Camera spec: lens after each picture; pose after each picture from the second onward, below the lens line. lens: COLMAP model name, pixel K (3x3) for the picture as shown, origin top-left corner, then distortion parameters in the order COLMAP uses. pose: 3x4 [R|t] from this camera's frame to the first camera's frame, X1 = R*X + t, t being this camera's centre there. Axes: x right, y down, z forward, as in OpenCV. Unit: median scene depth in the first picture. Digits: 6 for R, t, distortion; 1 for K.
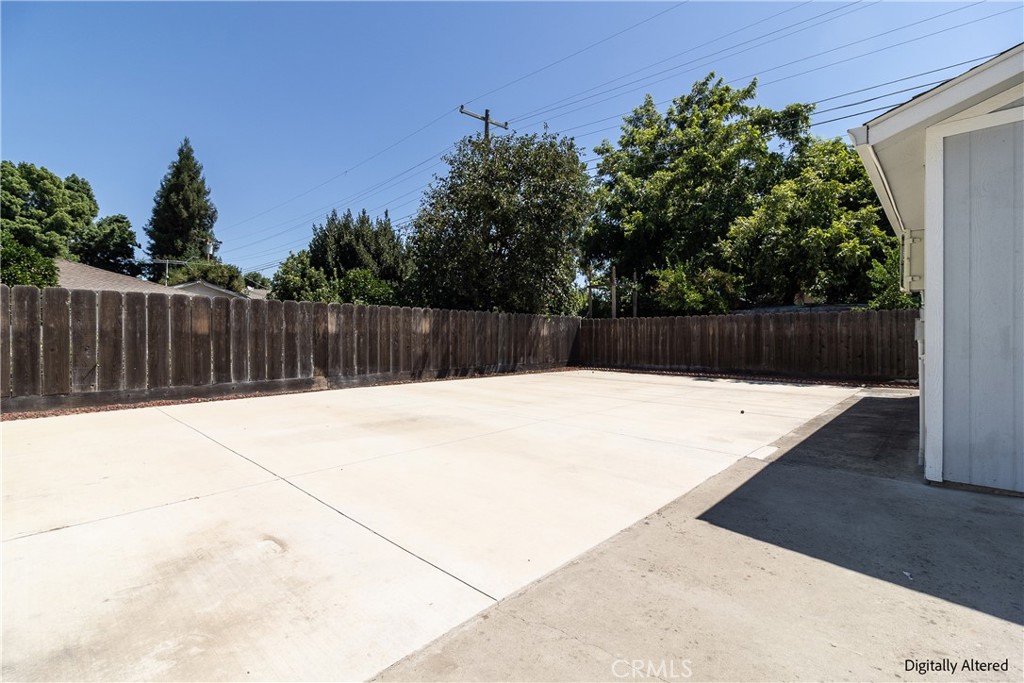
lens RADIAL K [[472.1, 0, 511.1], [0, 472.1, 338.6], [0, 0, 1]] dist [-0.004540, 0.000747]
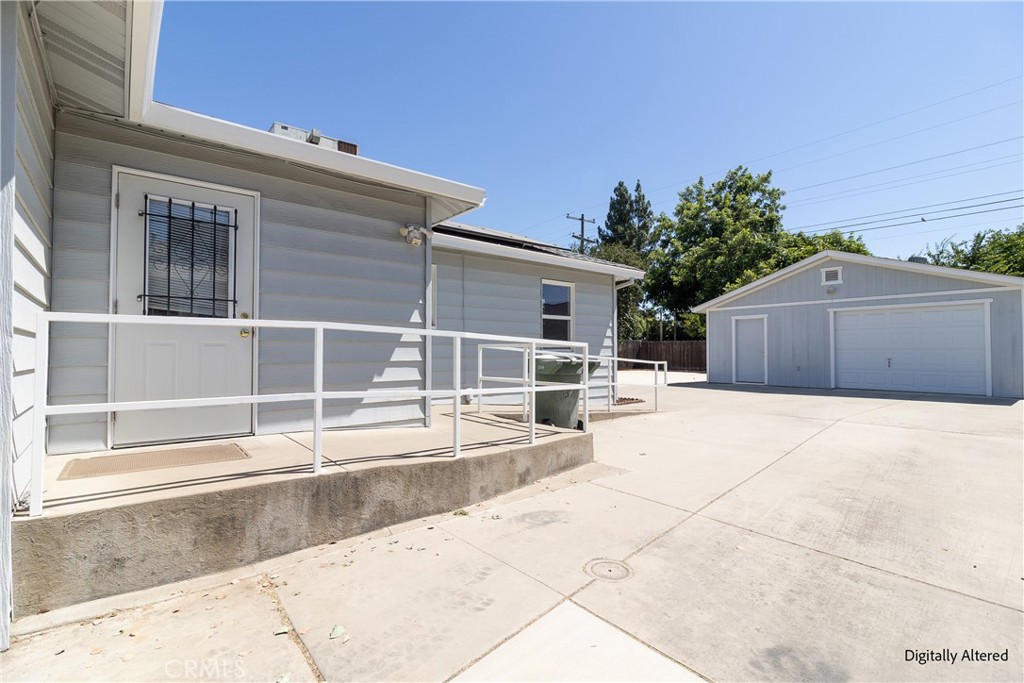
lens RADIAL K [[472.1, 0, 504.6], [0, 472.1, 343.8], [0, 0, 1]] dist [-0.004540, 0.000747]
pose [[0.986302, -0.003280, -0.164916, -0.022556], [0.000086, 0.999812, -0.019370, 0.000021], [0.164948, 0.019090, 0.986117, -0.296255]]
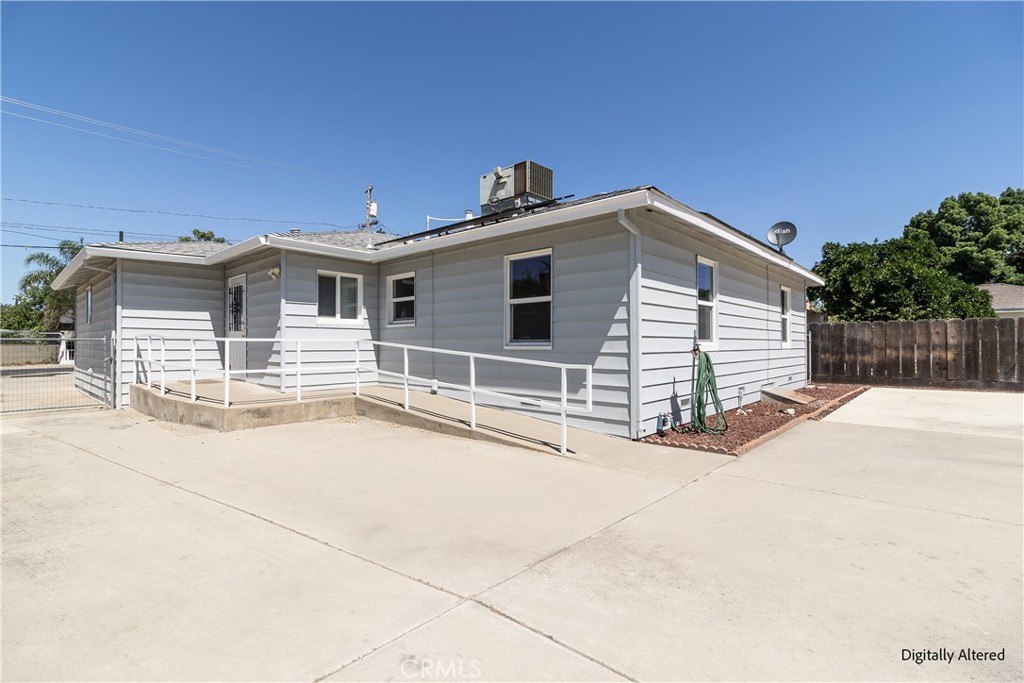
lens RADIAL K [[472.1, 0, 507.9], [0, 472.1, 340.7], [0, 0, 1]] dist [-0.004540, 0.000747]
pose [[0.000190, -0.009965, -0.999950, 0.110825], [-0.003892, 0.999943, -0.009965, -0.000414], [0.999992, 0.003894, 0.000151, -0.111937]]
